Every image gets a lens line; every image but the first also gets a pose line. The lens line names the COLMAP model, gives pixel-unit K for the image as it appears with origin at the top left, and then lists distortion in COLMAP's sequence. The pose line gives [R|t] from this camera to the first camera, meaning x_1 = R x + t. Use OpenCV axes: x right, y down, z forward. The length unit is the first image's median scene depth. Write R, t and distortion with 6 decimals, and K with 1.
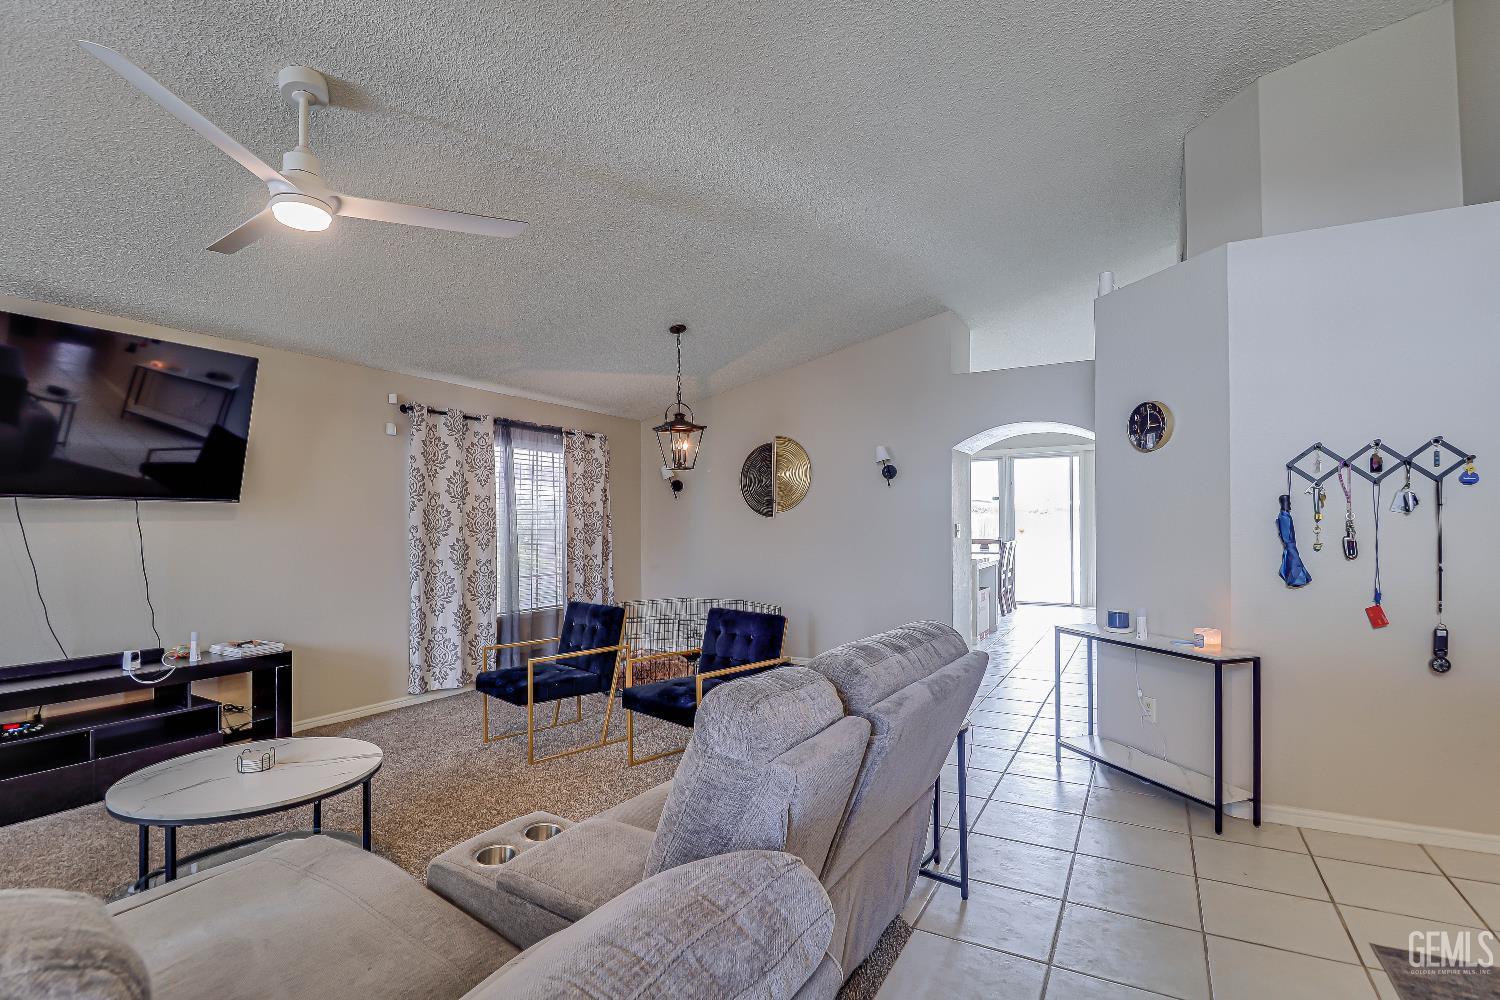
lens RADIAL K [[724.3, 0, 750.8], [0, 724.3, 504.9], [0, 0, 1]] dist [-0.001319, -0.010365]
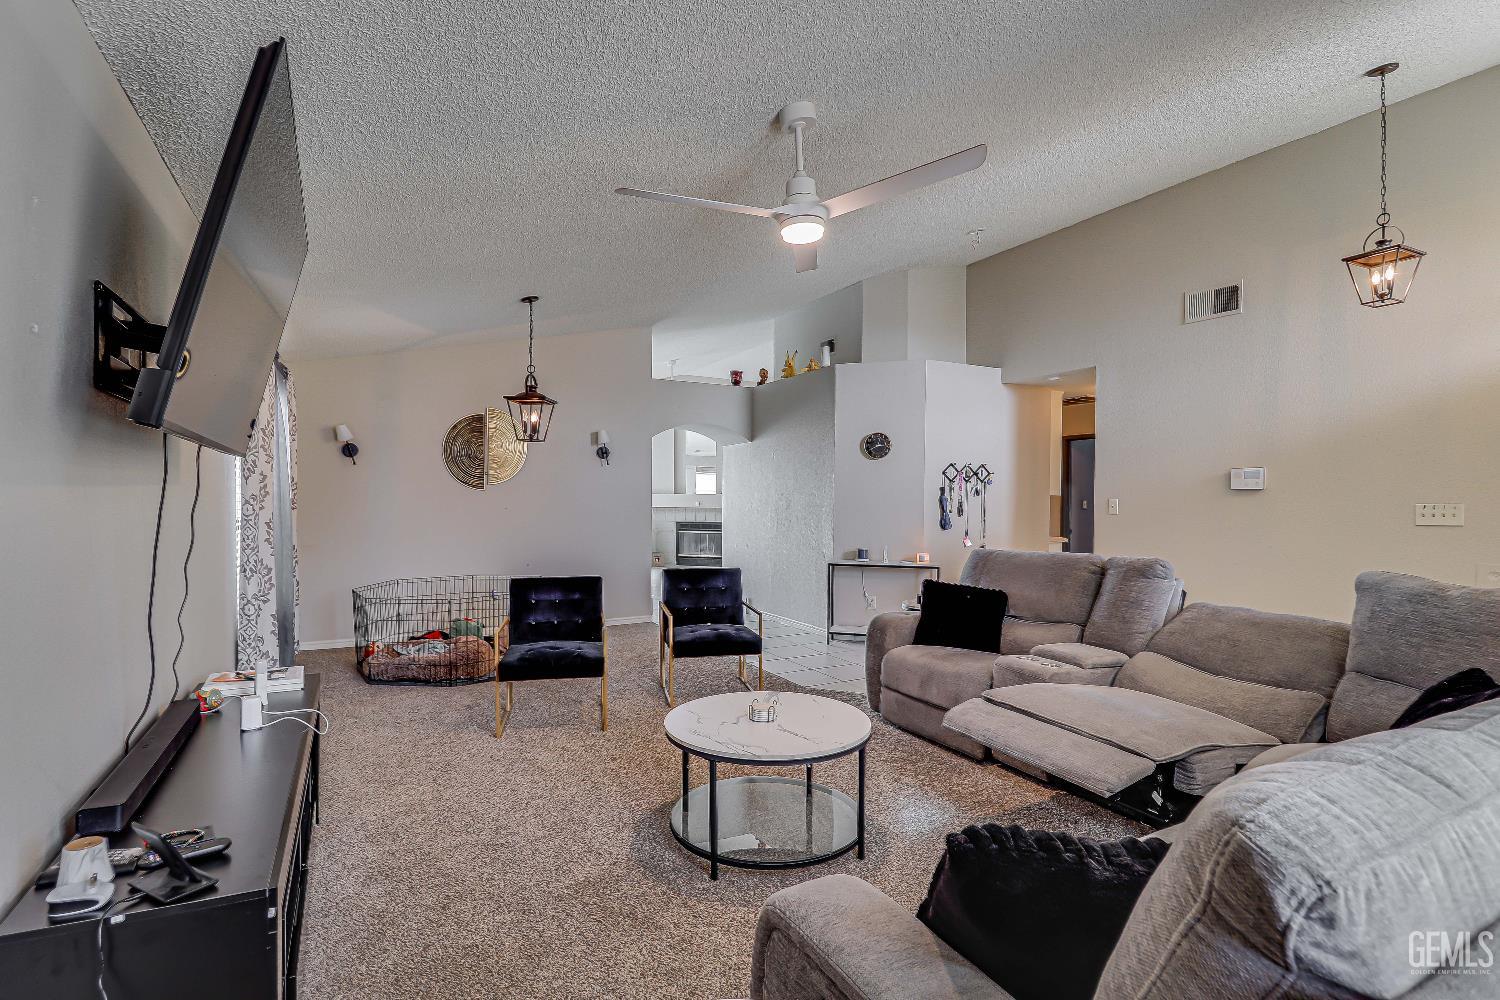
lens RADIAL K [[724.3, 0, 750.8], [0, 724.3, 504.9], [0, 0, 1]] dist [-0.001319, -0.010365]
pose [[0.513429, 0.000724, 0.858132, -1.237190], [-0.030457, 0.999385, 0.017380, 0.017776], [-0.857591, -0.035060, 0.513135, 0.364185]]
